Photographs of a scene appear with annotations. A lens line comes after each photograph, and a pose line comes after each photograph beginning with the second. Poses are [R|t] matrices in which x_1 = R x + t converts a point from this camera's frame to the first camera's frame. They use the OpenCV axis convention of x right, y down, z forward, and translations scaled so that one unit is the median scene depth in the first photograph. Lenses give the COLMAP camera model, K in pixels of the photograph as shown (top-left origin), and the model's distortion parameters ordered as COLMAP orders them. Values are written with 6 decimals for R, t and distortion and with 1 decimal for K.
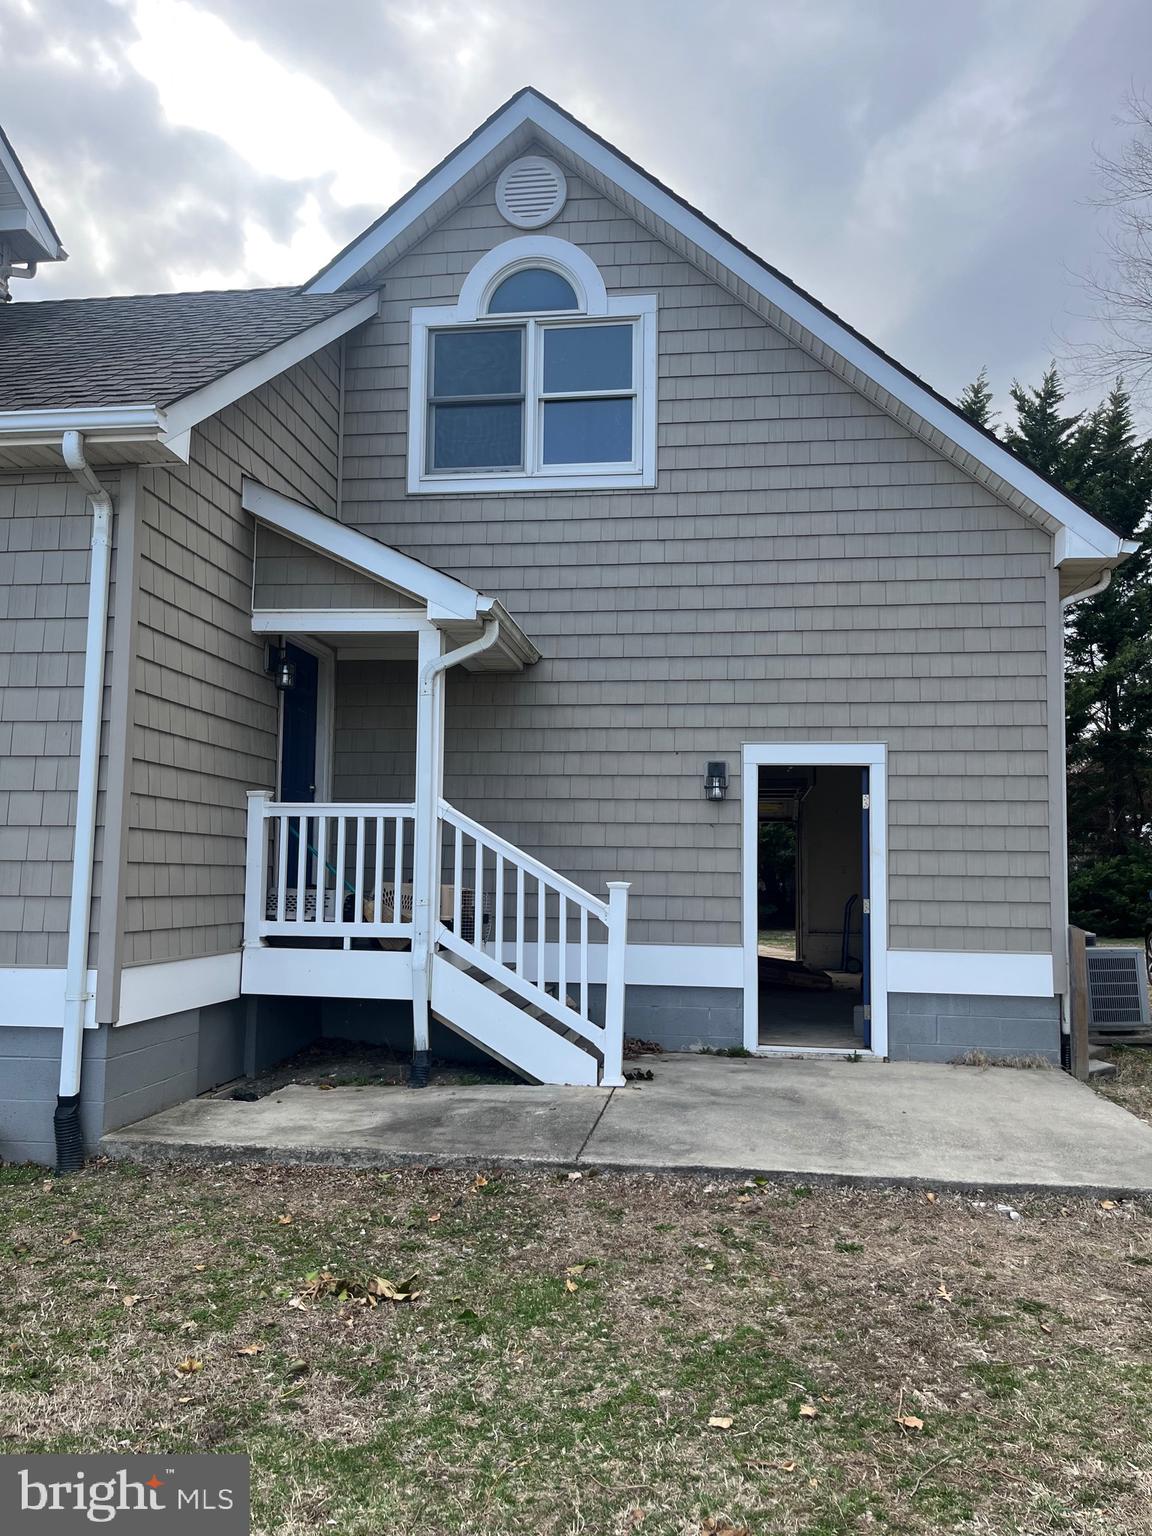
lens RADIAL K [[1169.7, 0, 573.1], [0, 1169.7, 778.2], [0, 0, 1]] dist [0.029868, -0.025553]
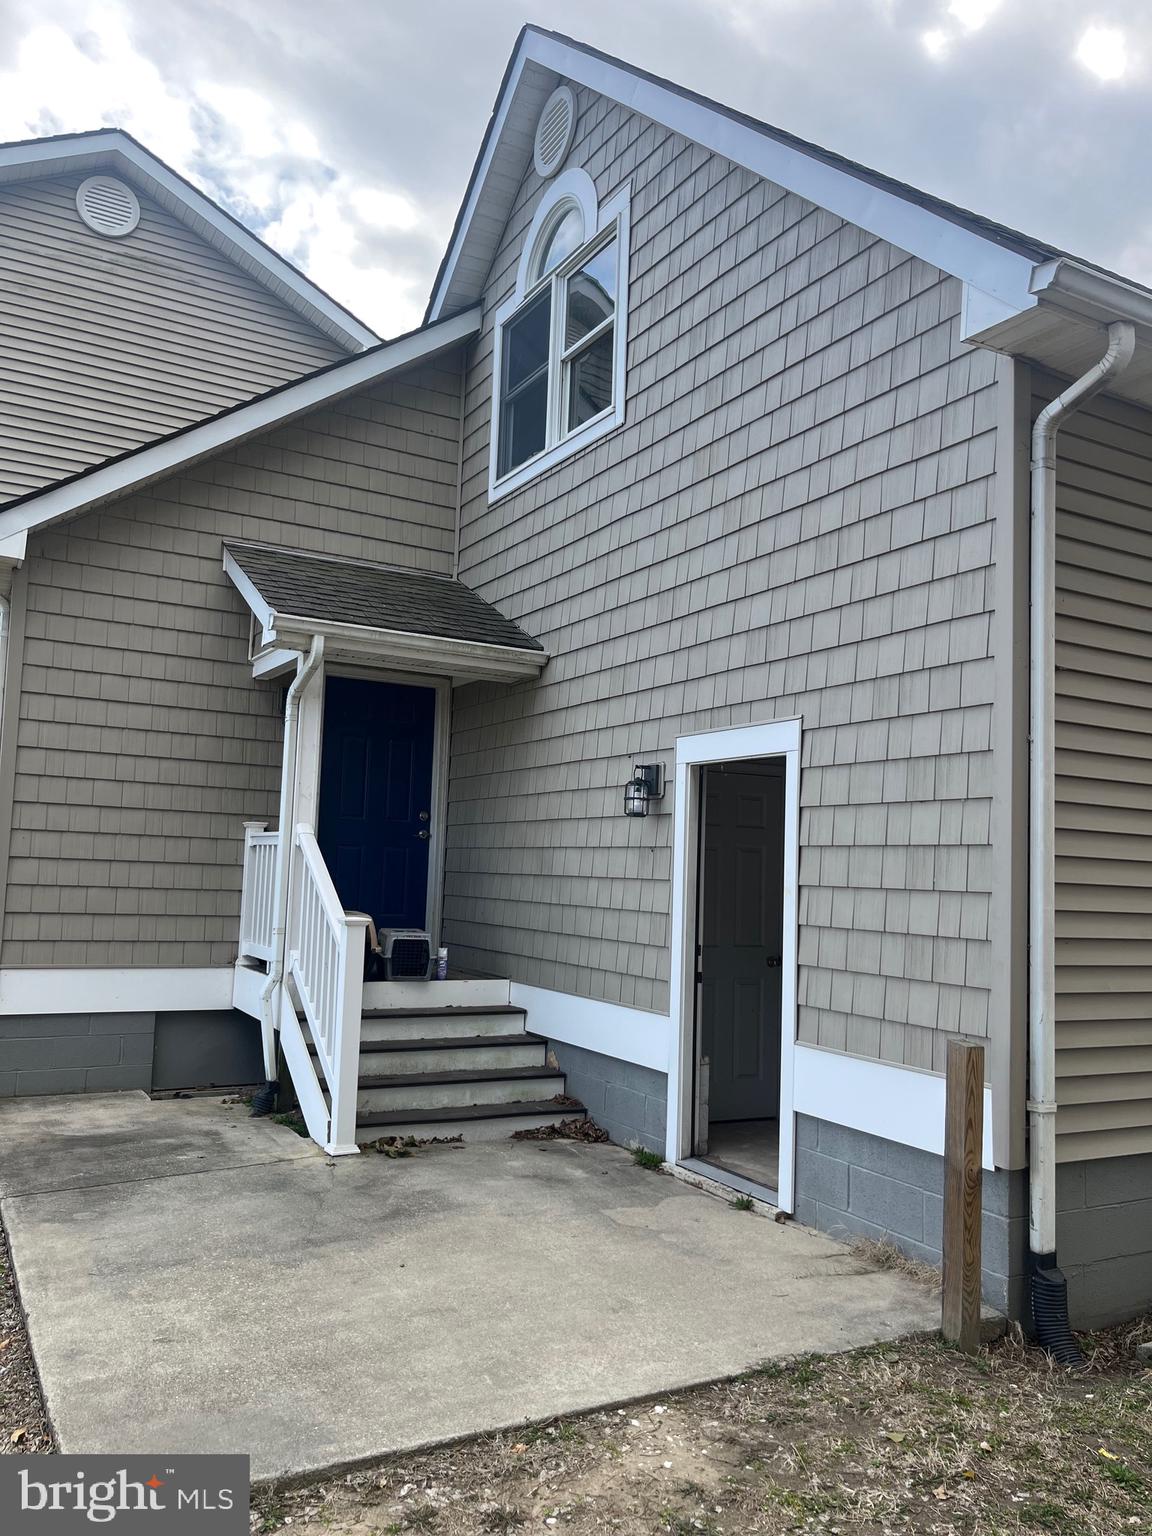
lens RADIAL K [[1169.7, 0, 562.5], [0, 1169.7, 780.0], [0, 0, 1]] dist [0.029868, -0.025553]
pose [[0.592277, -0.056793, -0.803730, 0.700177], [0.039249, 0.998362, -0.041624, 0.025396], [0.804778, -0.006893, 0.593536, 0.516559]]
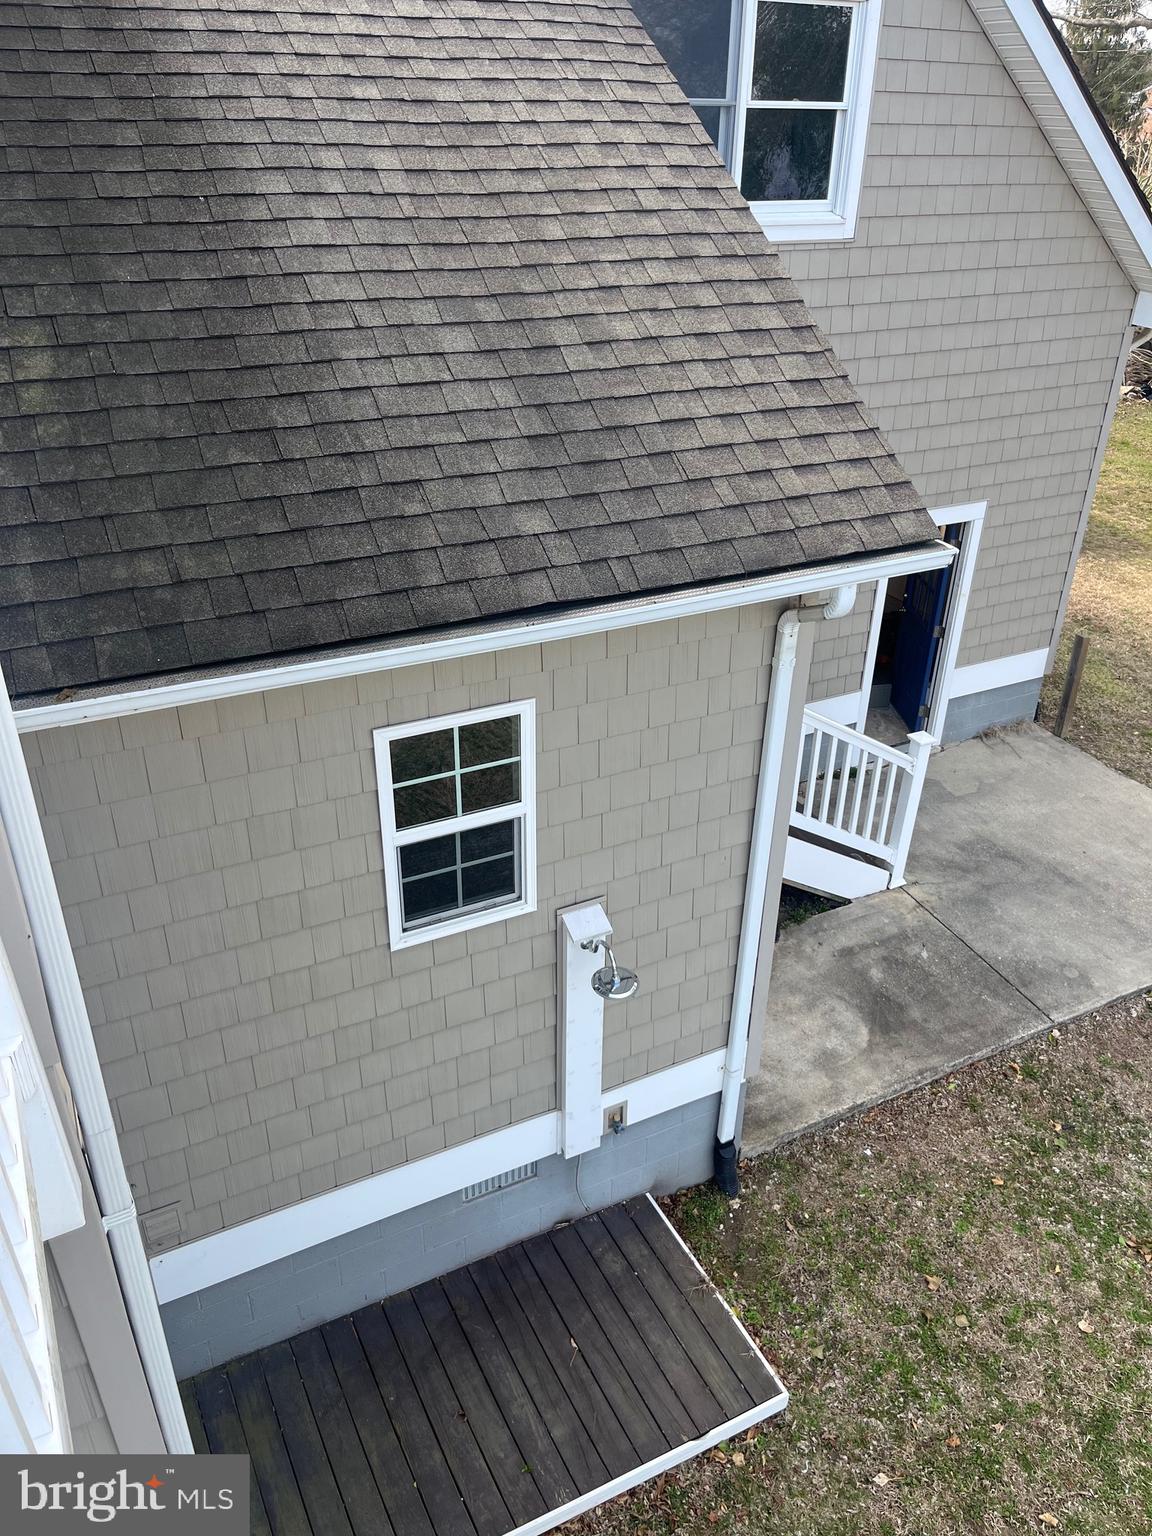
lens RADIAL K [[1169.7, 0, 586.2], [0, 1169.7, 764.3], [0, 0, 1]] dist [0.029868, -0.025553]
pose [[0.819324, -0.277655, 0.501614, -0.672926], [-0.058643, 0.829737, 0.555065, -0.417752], [-0.570324, -0.484194, 0.663541, 0.357205]]
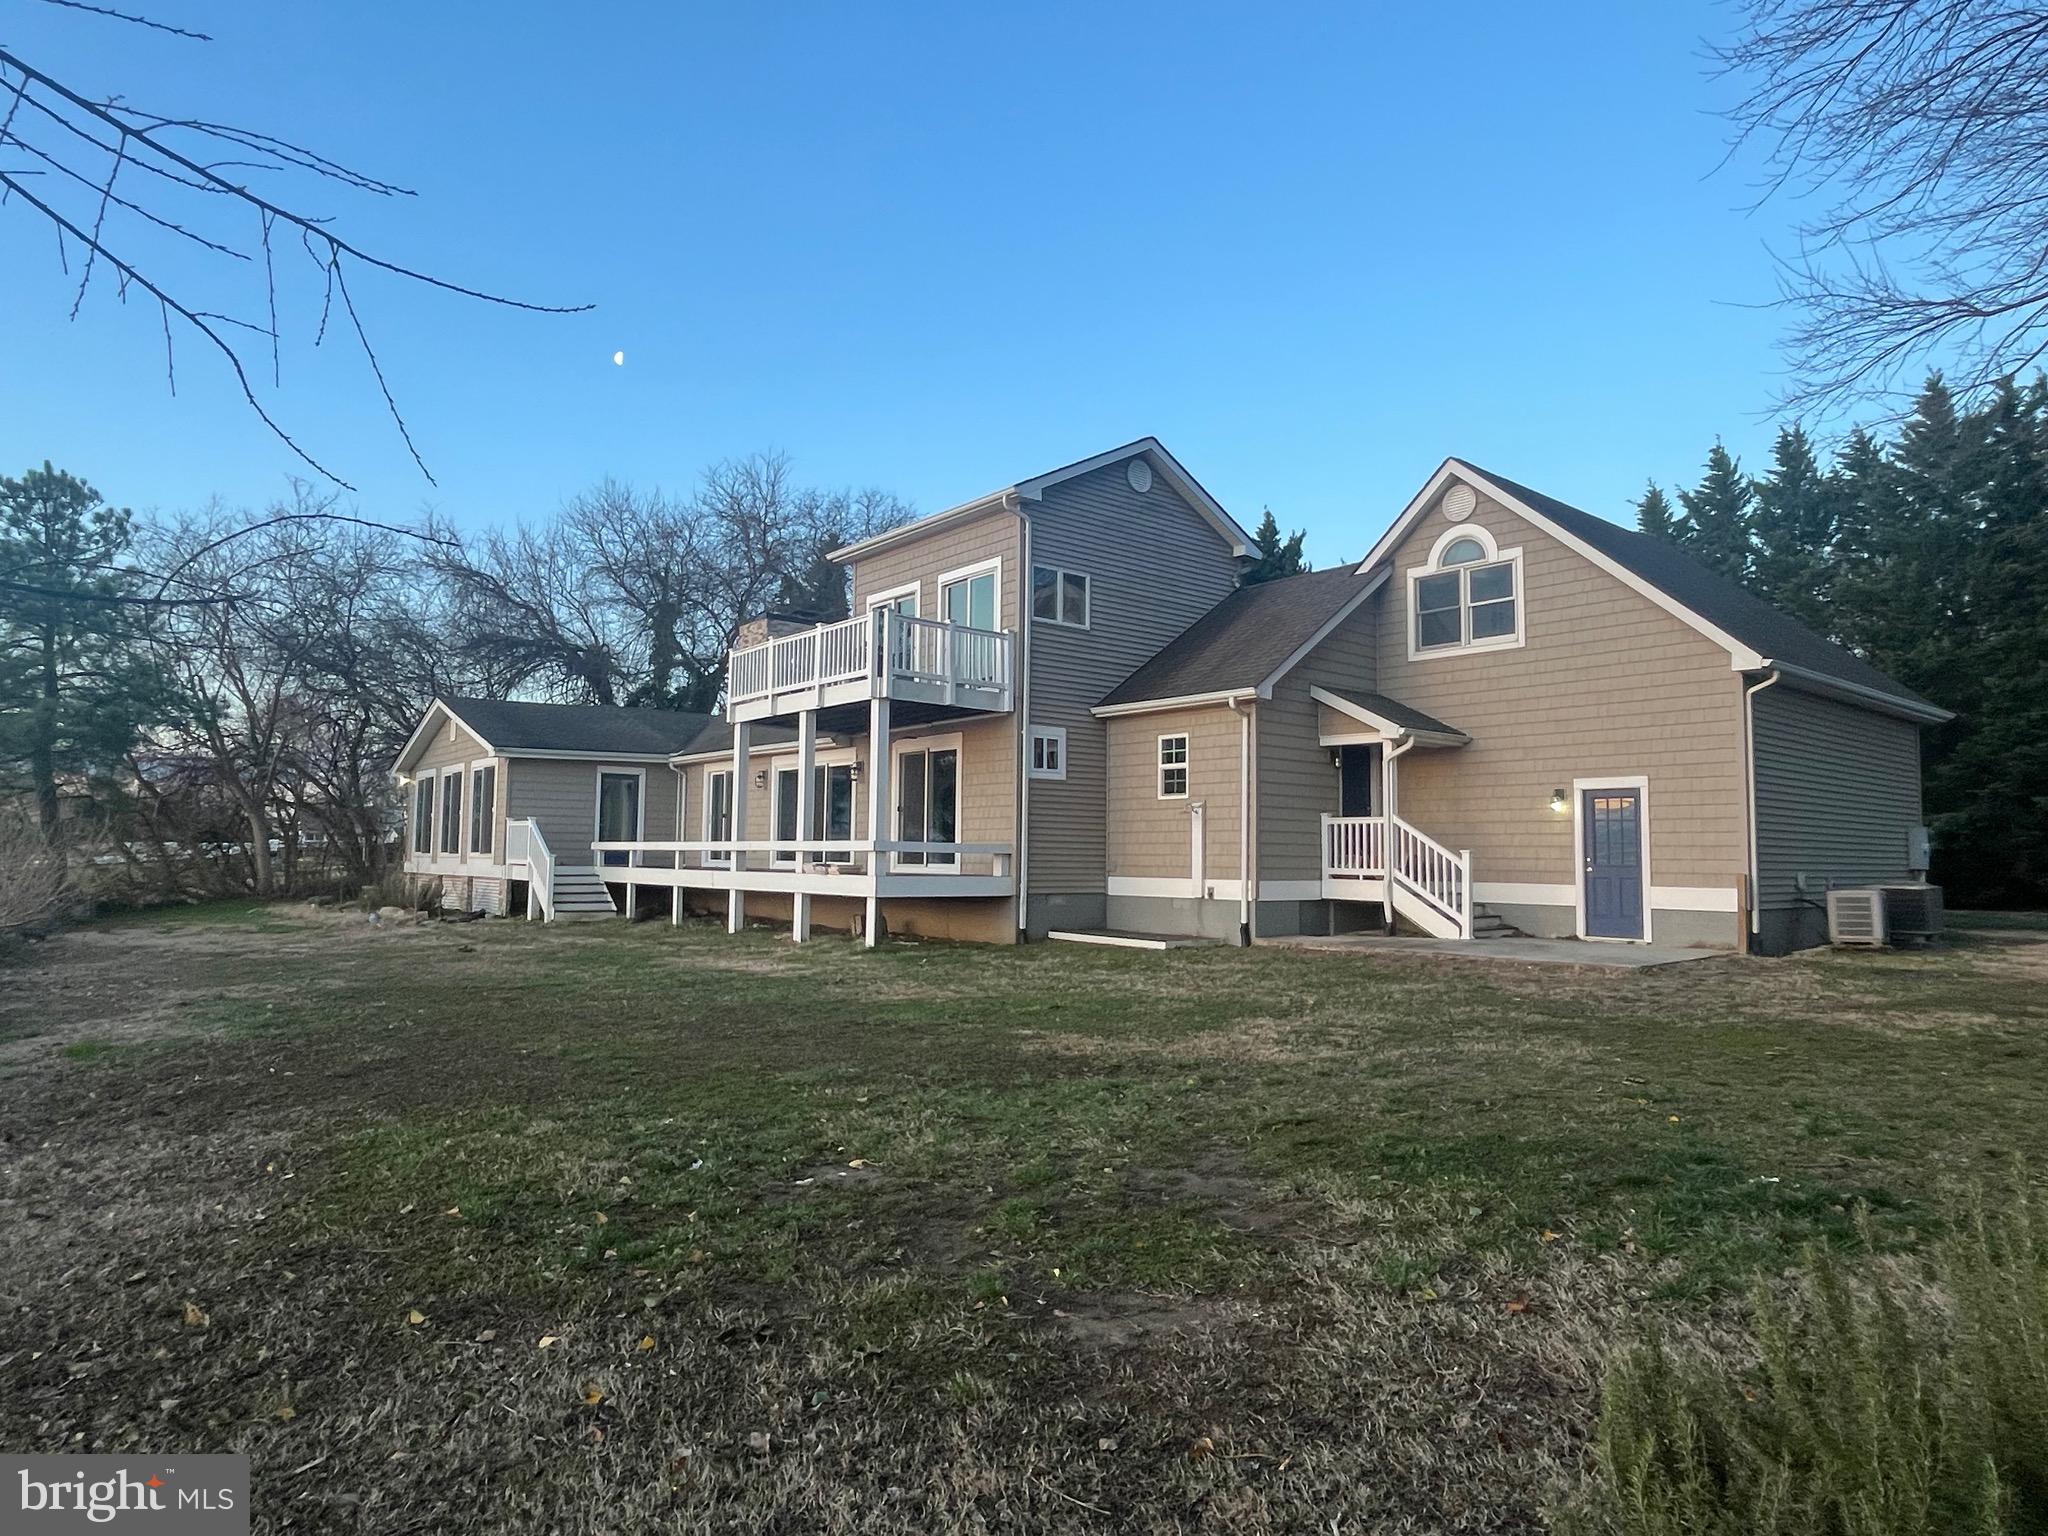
lens RADIAL K [[1176.8, 0, 1035.2], [0, 1176.8, 771.8], [0, 0, 1]] dist [-0.006007, 0.000104]
pose [[0.739555, -0.052443, -0.671050, 0.795688], [0.054364, 0.998357, -0.018109, -0.054718], [0.670897, -0.023089, 0.741191, -1.023711]]
